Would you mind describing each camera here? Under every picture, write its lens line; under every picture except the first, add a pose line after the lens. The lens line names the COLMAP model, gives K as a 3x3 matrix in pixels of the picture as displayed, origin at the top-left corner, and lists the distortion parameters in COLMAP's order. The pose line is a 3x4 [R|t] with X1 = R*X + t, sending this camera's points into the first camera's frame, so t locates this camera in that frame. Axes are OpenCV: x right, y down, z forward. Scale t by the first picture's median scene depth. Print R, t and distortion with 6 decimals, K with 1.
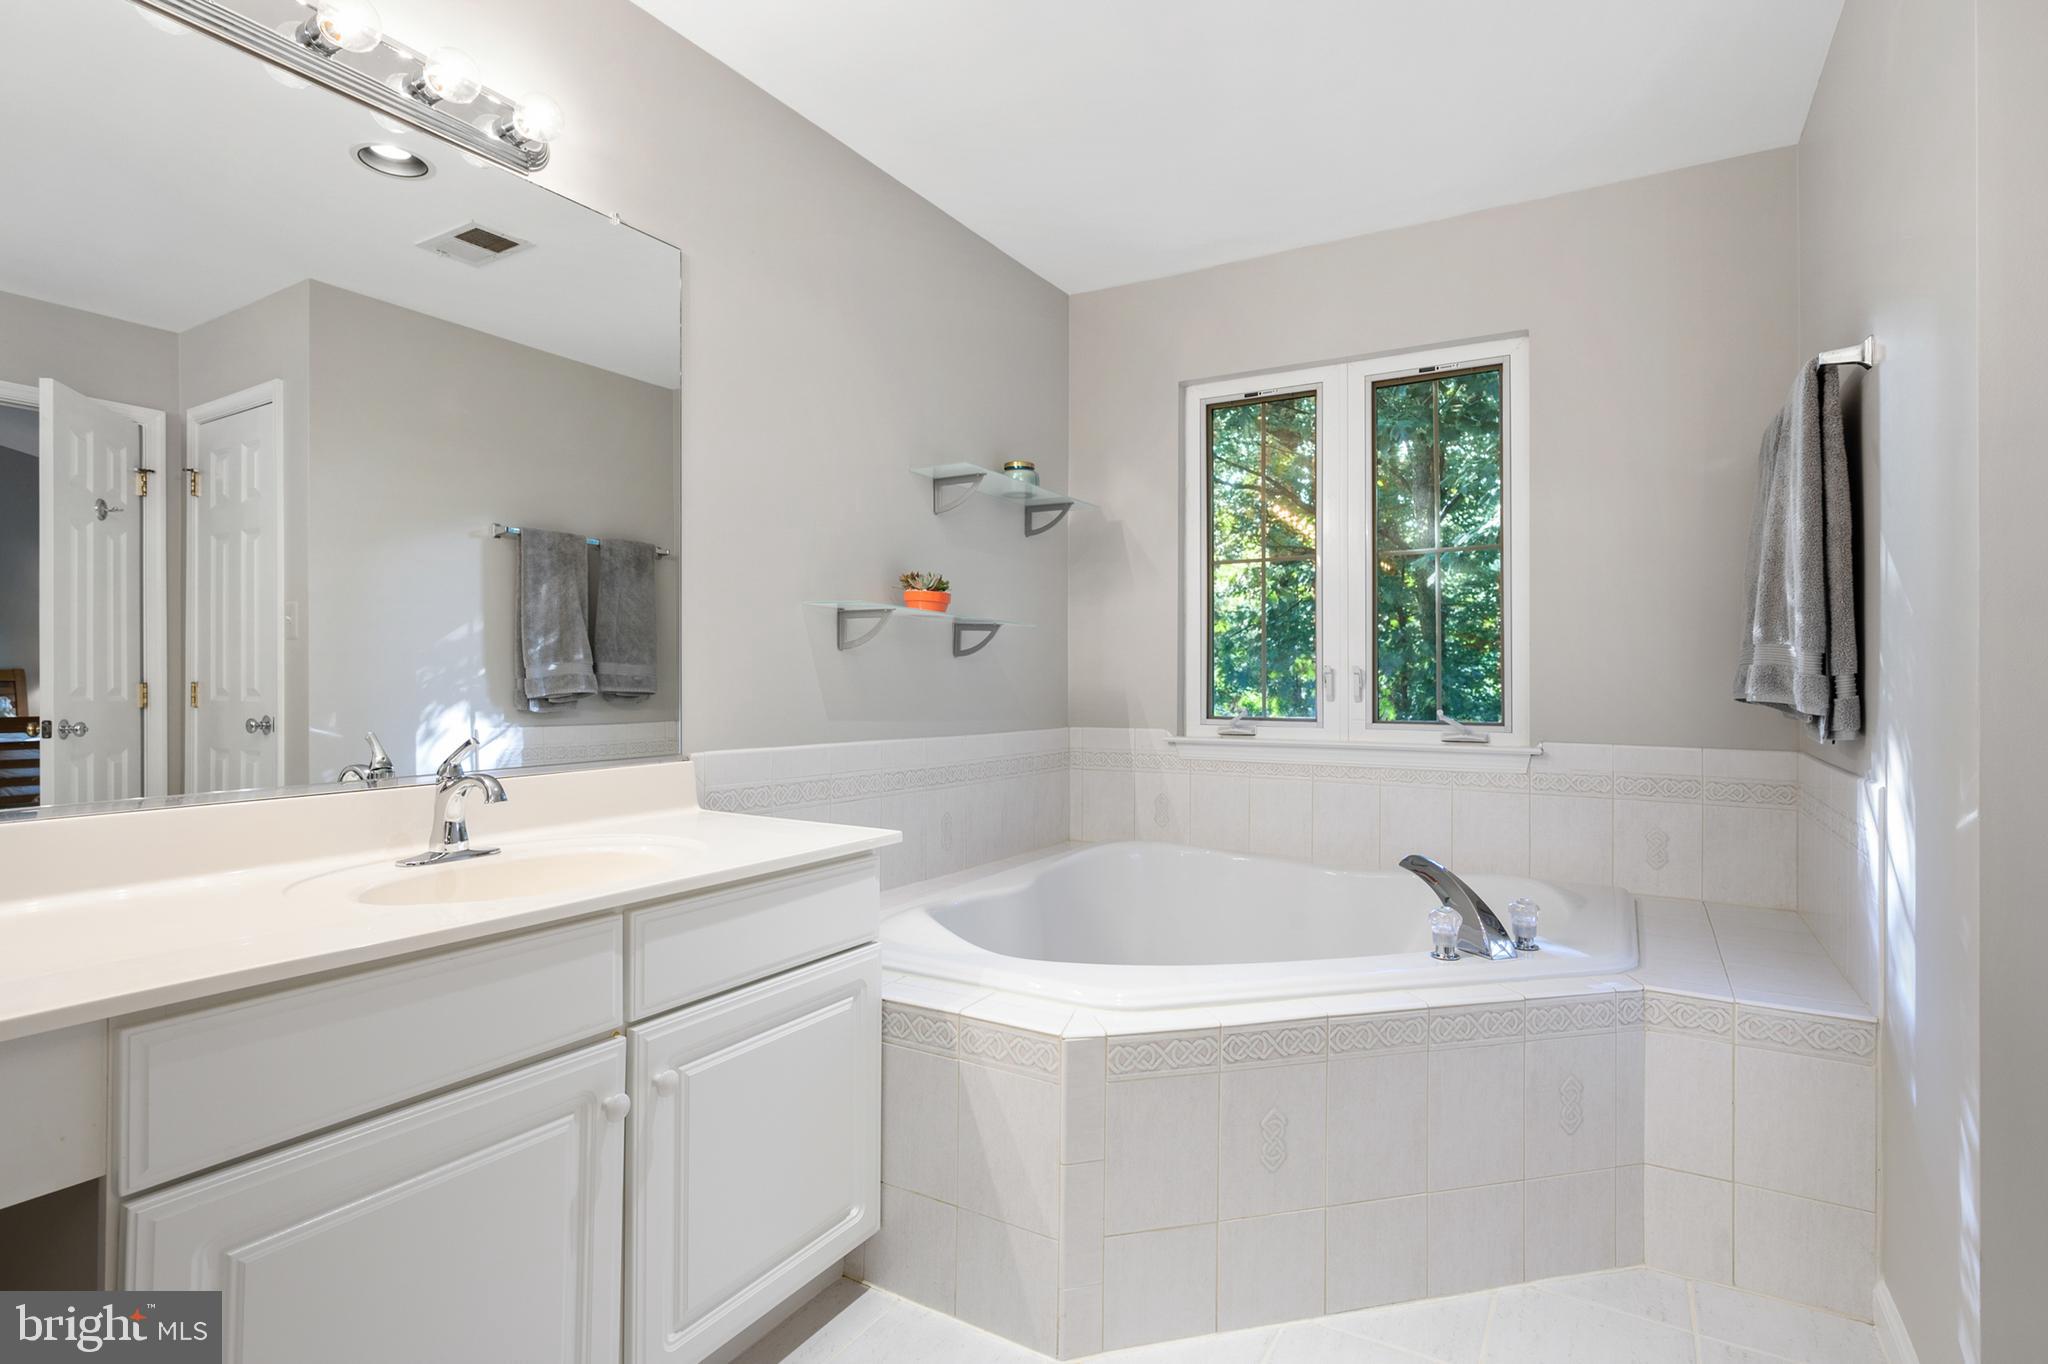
lens RADIAL K [[1001.2, 0, 1025.6], [0, 1001.2, 684.4], [0, 0, 1]] dist [0.017224, -0.001048]
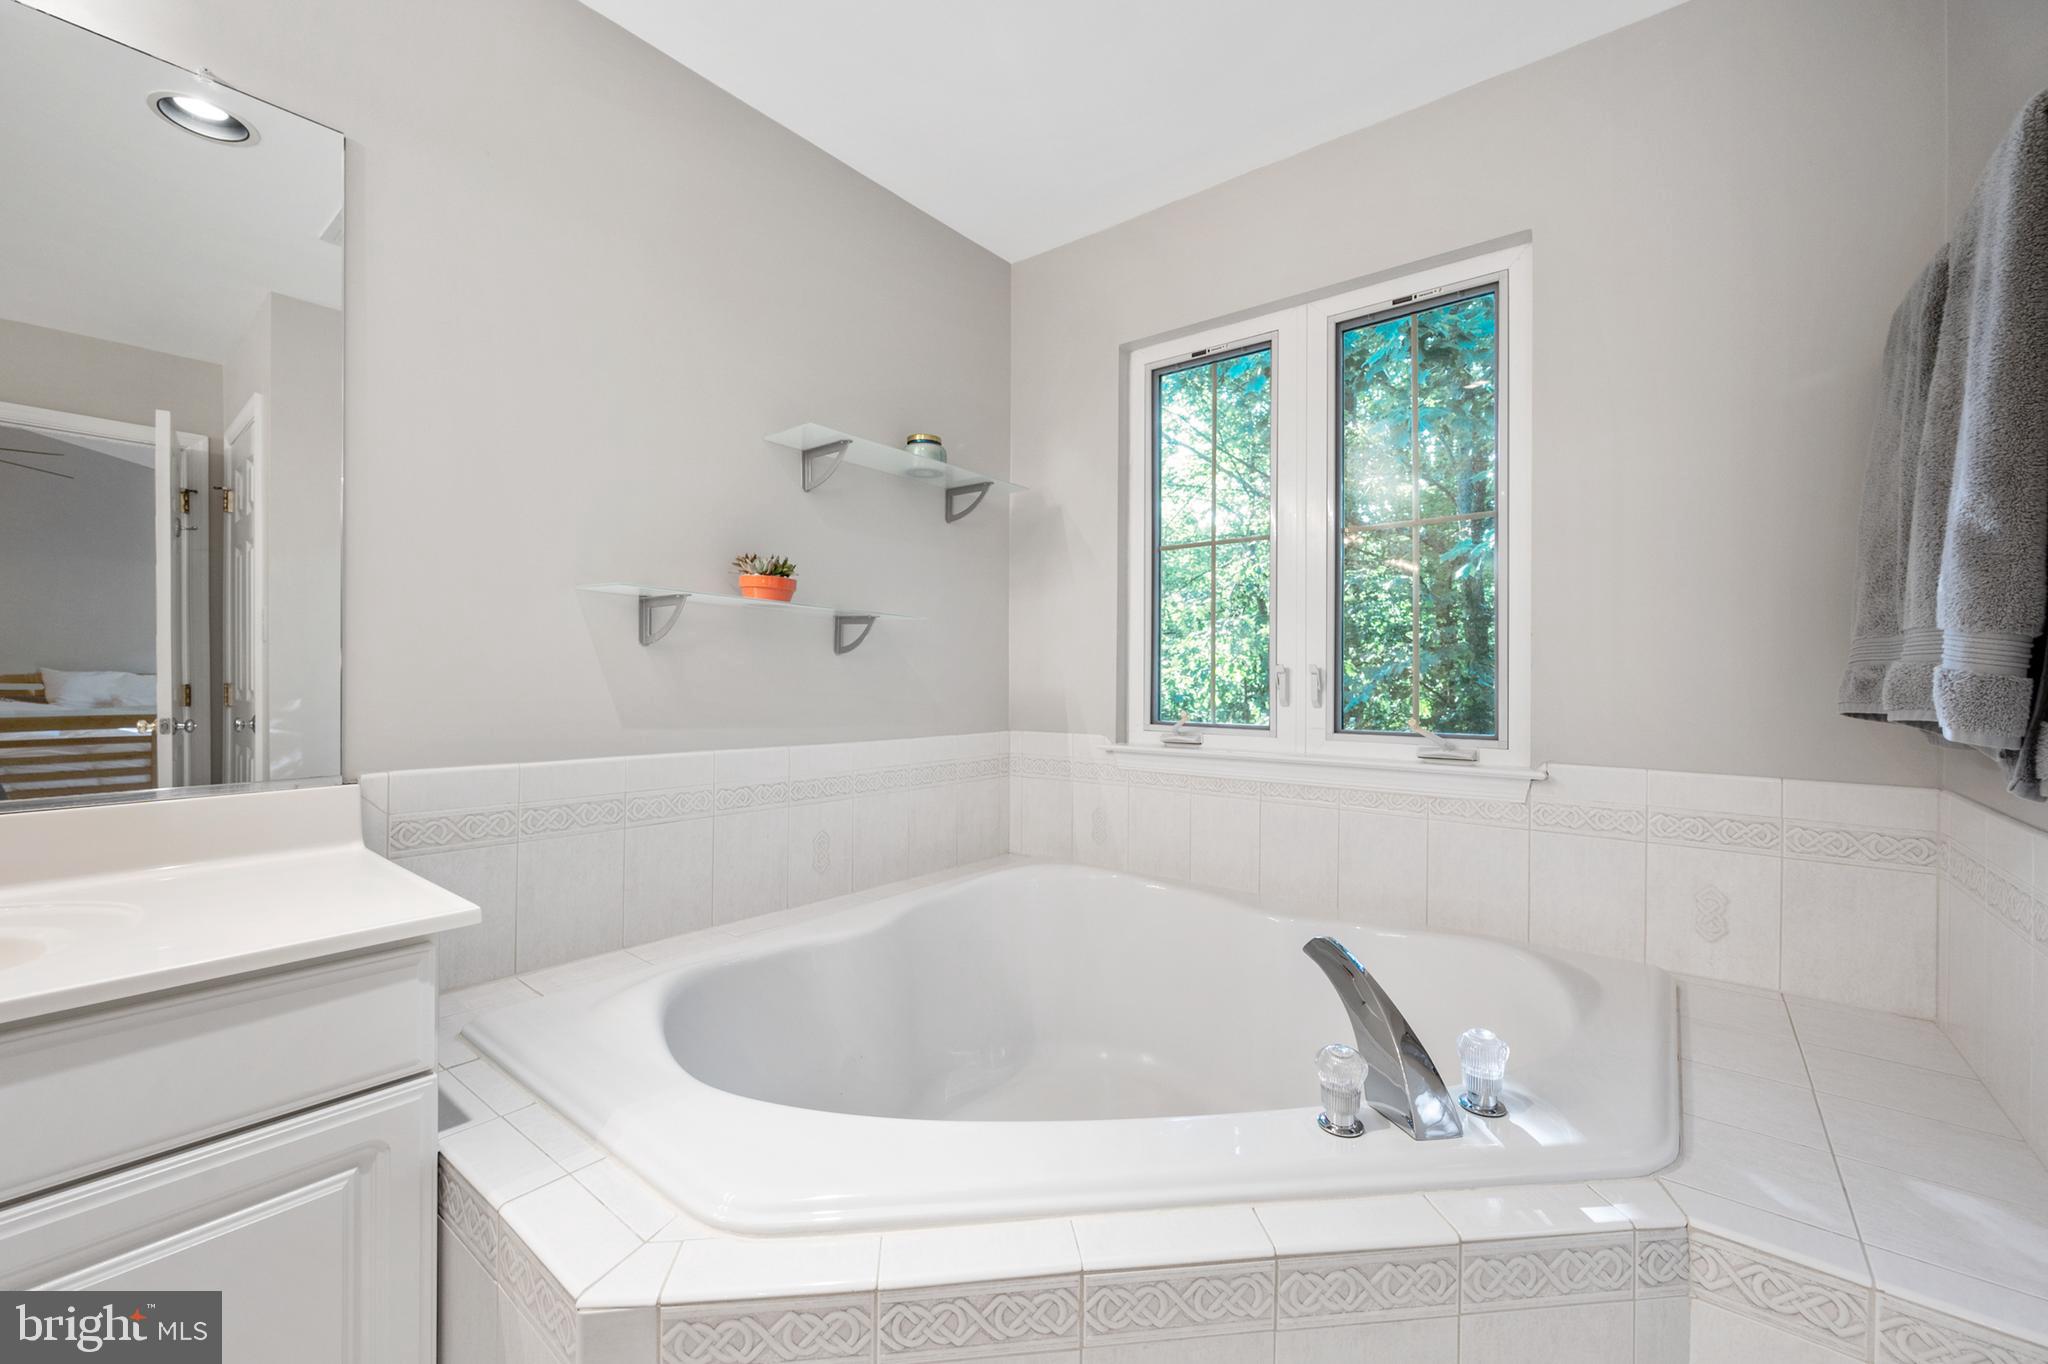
lens RADIAL K [[818.8, 0, 1019.4], [0, 818.8, 683.1], [0, 0, 1]] dist [-0.000027, 0.001452]
pose [[0.990380, 0.002000, -0.138359, 0.192662], [-0.001815, 0.999997, 0.001464, -0.003435], [0.138361, -0.001199, 0.990381, 0.312087]]
